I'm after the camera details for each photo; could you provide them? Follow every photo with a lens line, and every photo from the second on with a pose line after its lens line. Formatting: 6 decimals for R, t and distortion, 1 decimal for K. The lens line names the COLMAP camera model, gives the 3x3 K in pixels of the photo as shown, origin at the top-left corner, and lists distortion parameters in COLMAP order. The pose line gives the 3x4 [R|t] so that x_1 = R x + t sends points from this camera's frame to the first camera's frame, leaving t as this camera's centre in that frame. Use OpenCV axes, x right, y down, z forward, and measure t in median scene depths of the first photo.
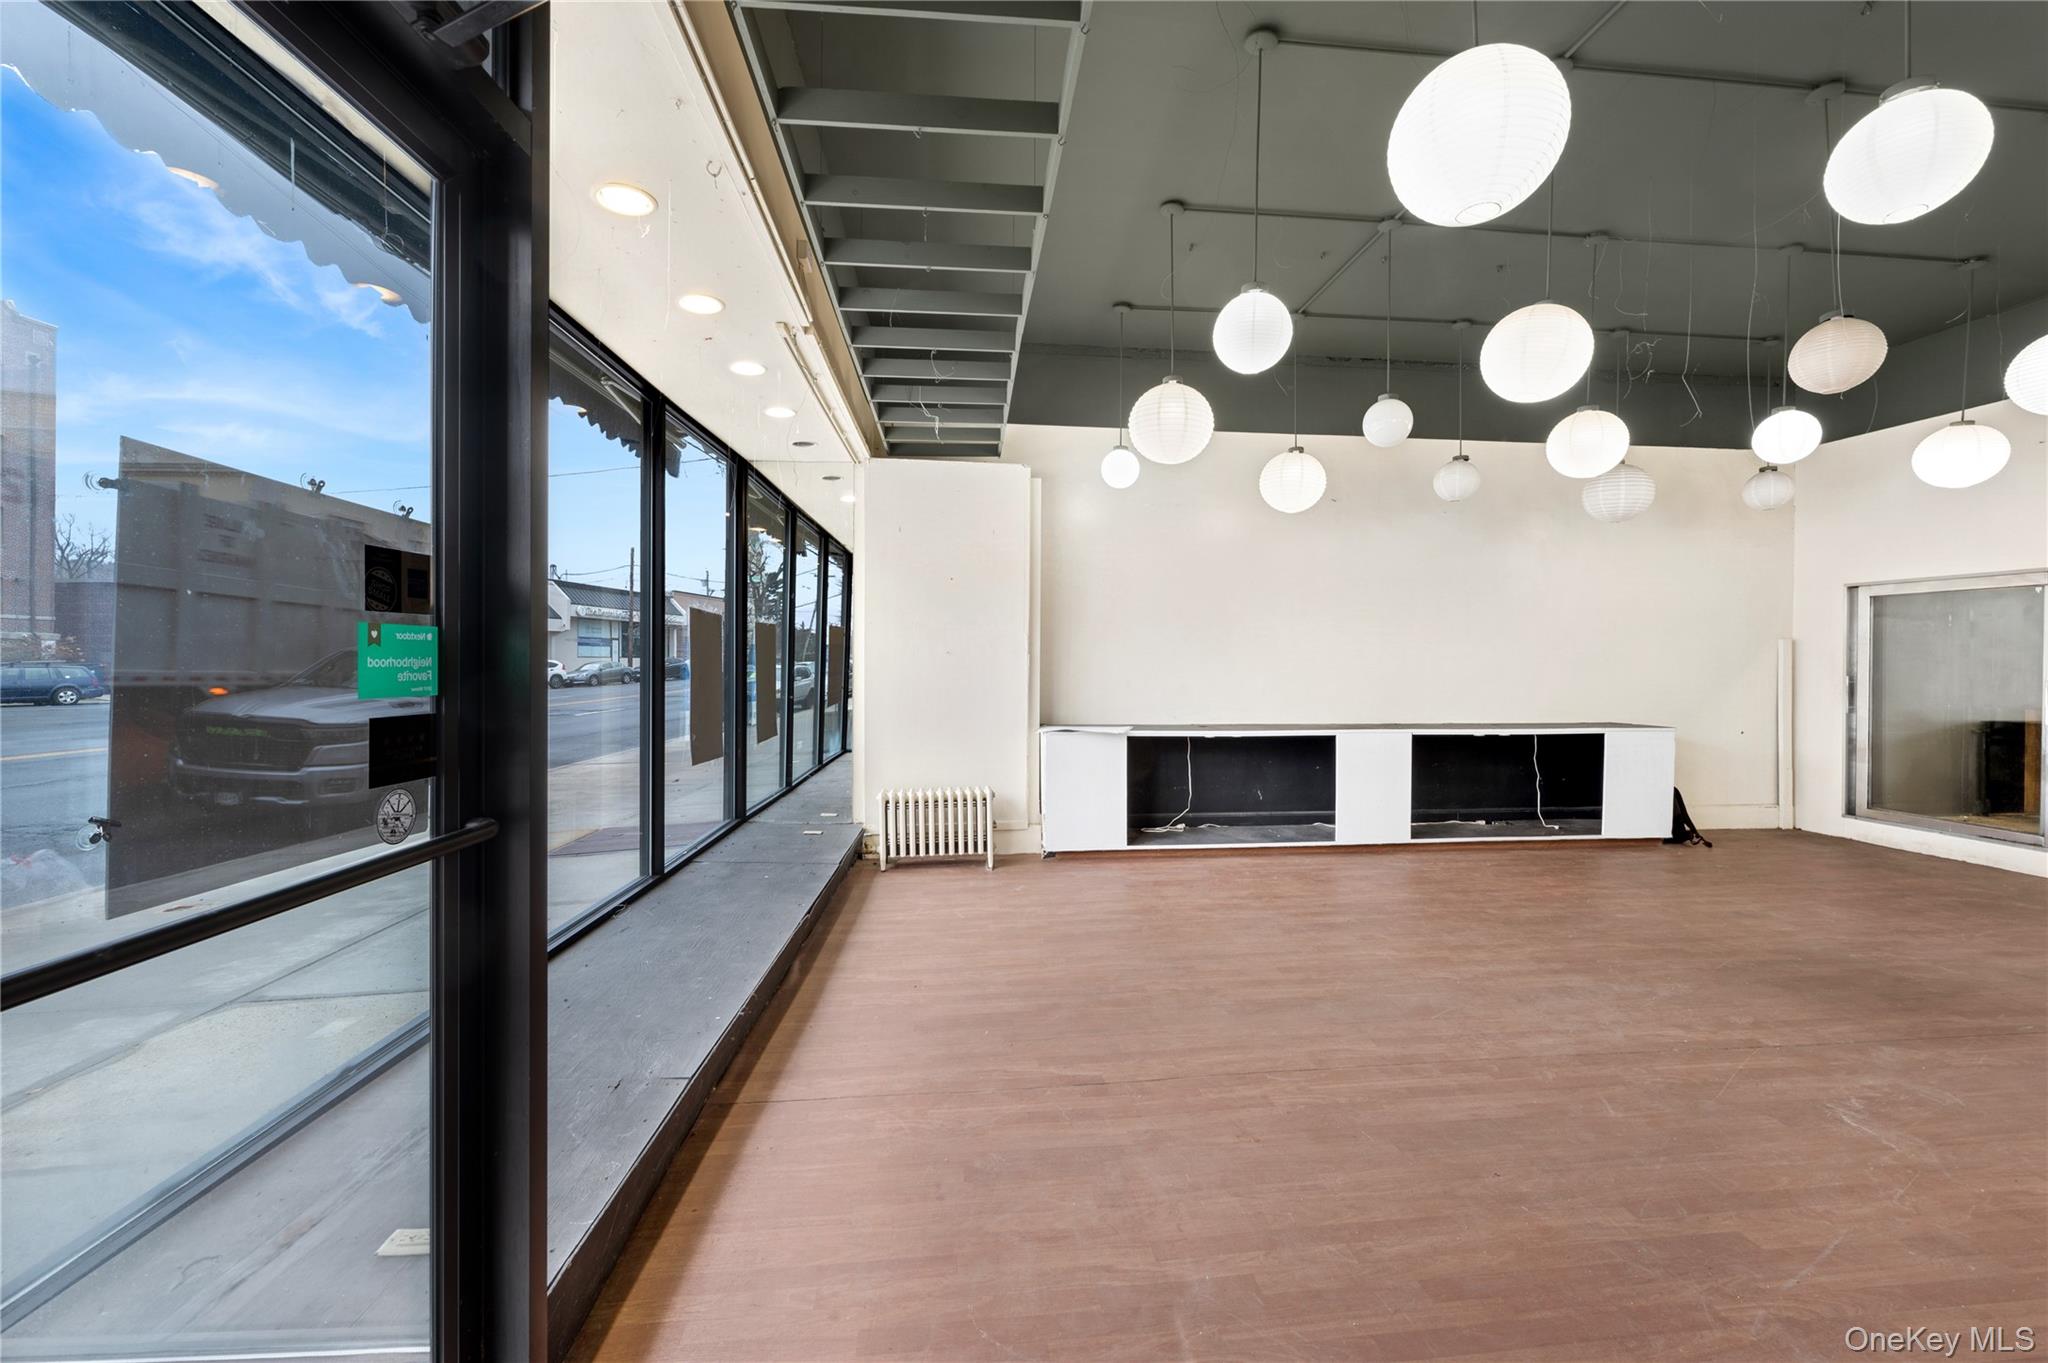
lens RADIAL K [[838.0, 0, 1026.1], [0, 838.0, 653.1], [0, 0, 1]] dist [-0.001504, -0.000200]
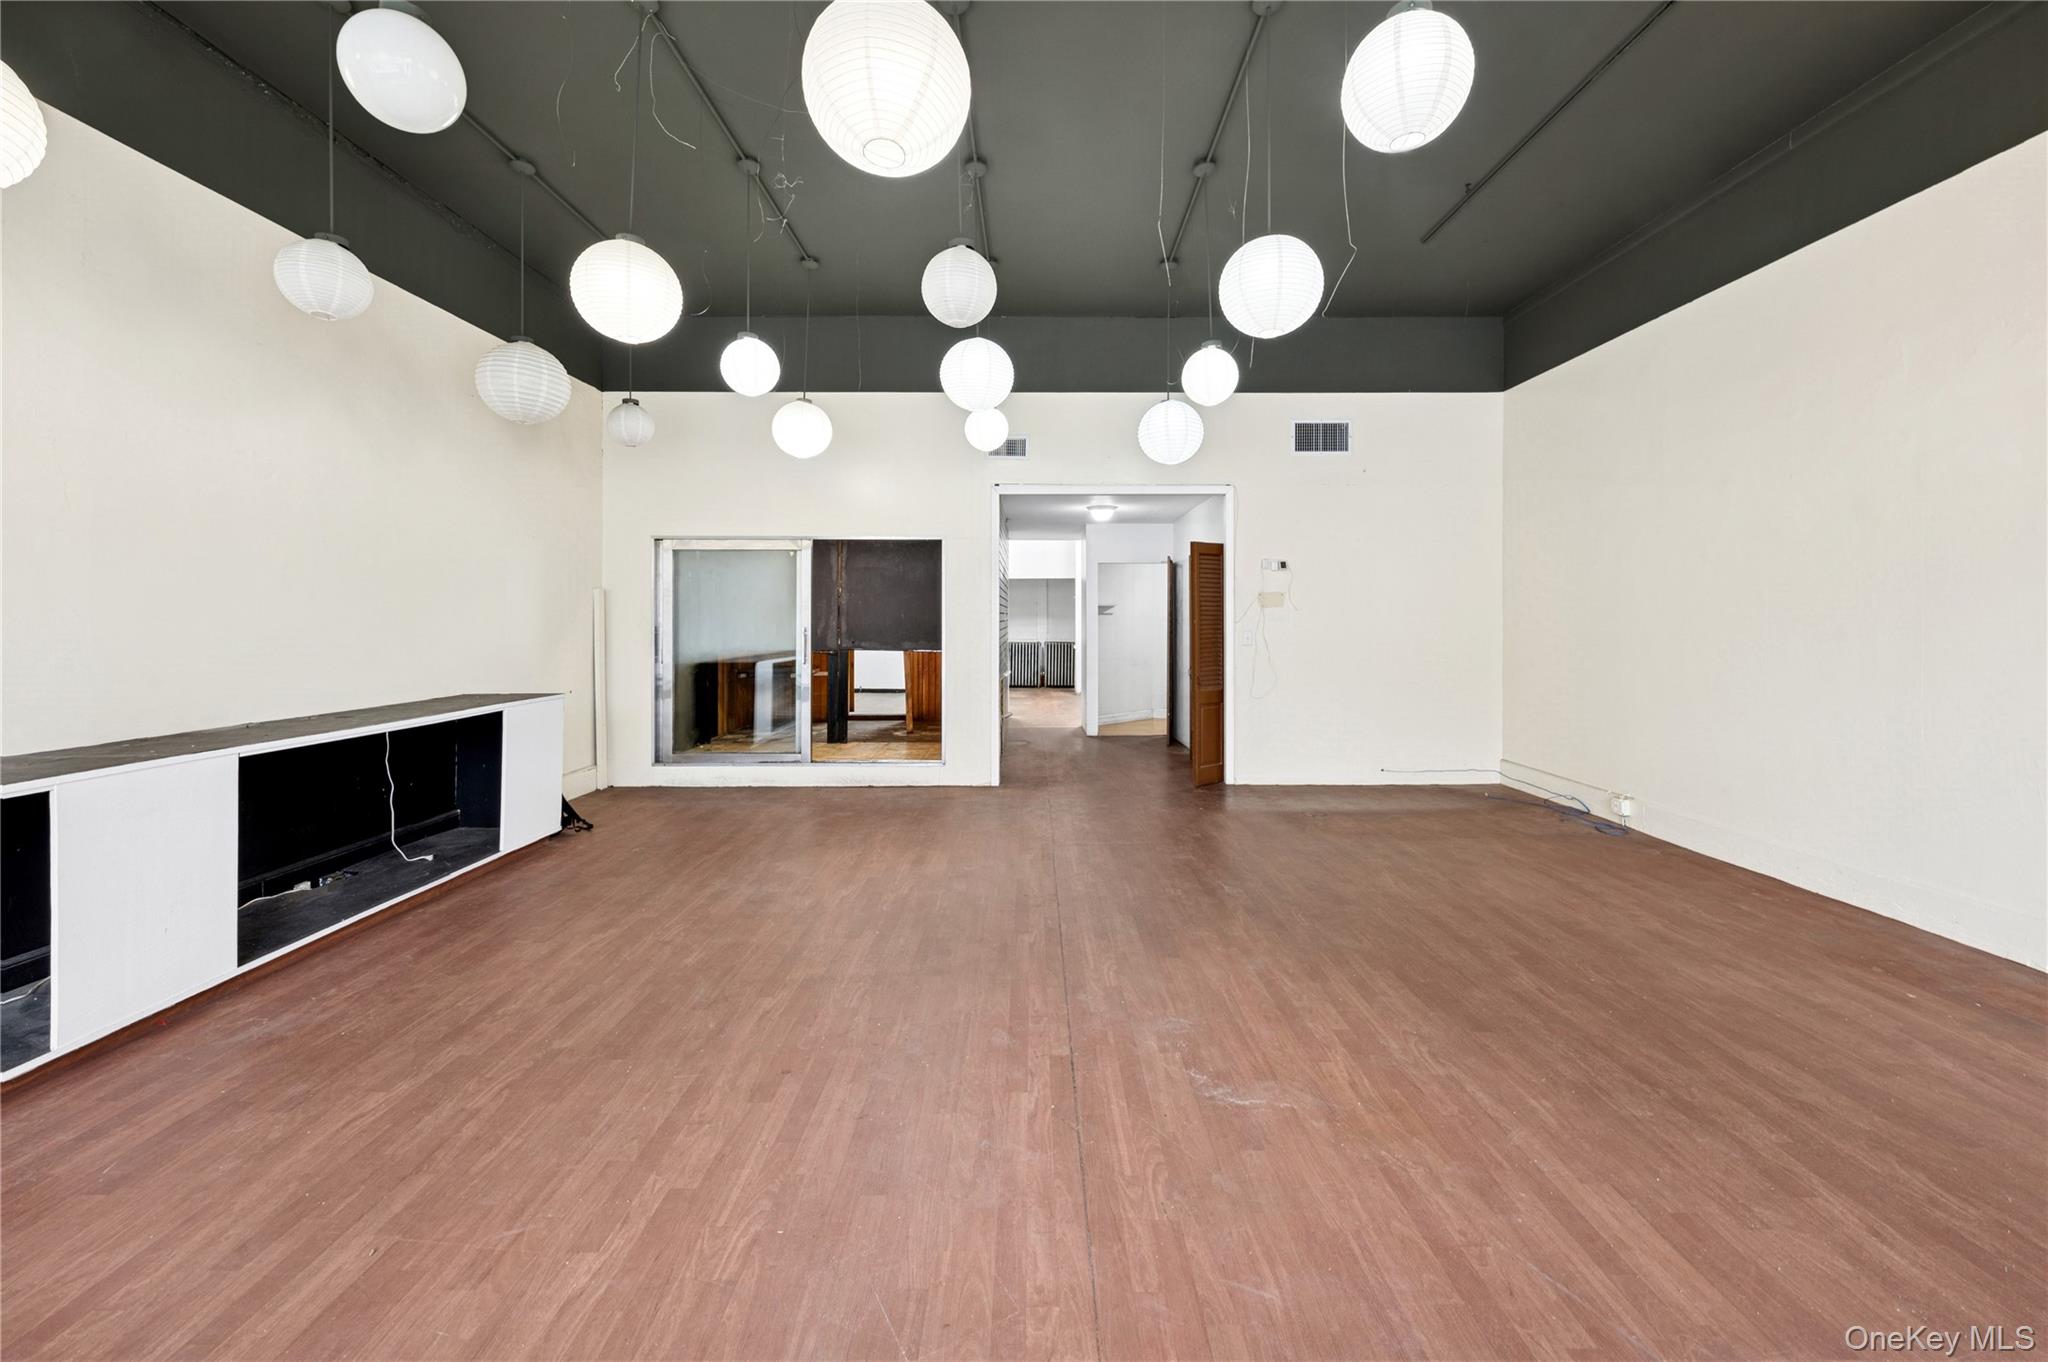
lens RADIAL K [[838.0, 0, 1026.1], [0, 838.0, 652.6], [0, 0, 1]] dist [-0.001504, -0.000200]
pose [[0.101910, -0.044133, 0.993814, 0.031001], [-0.010844, 0.998907, 0.045471, 0.011229], [-0.994735, -0.015411, 0.101320, 0.650275]]
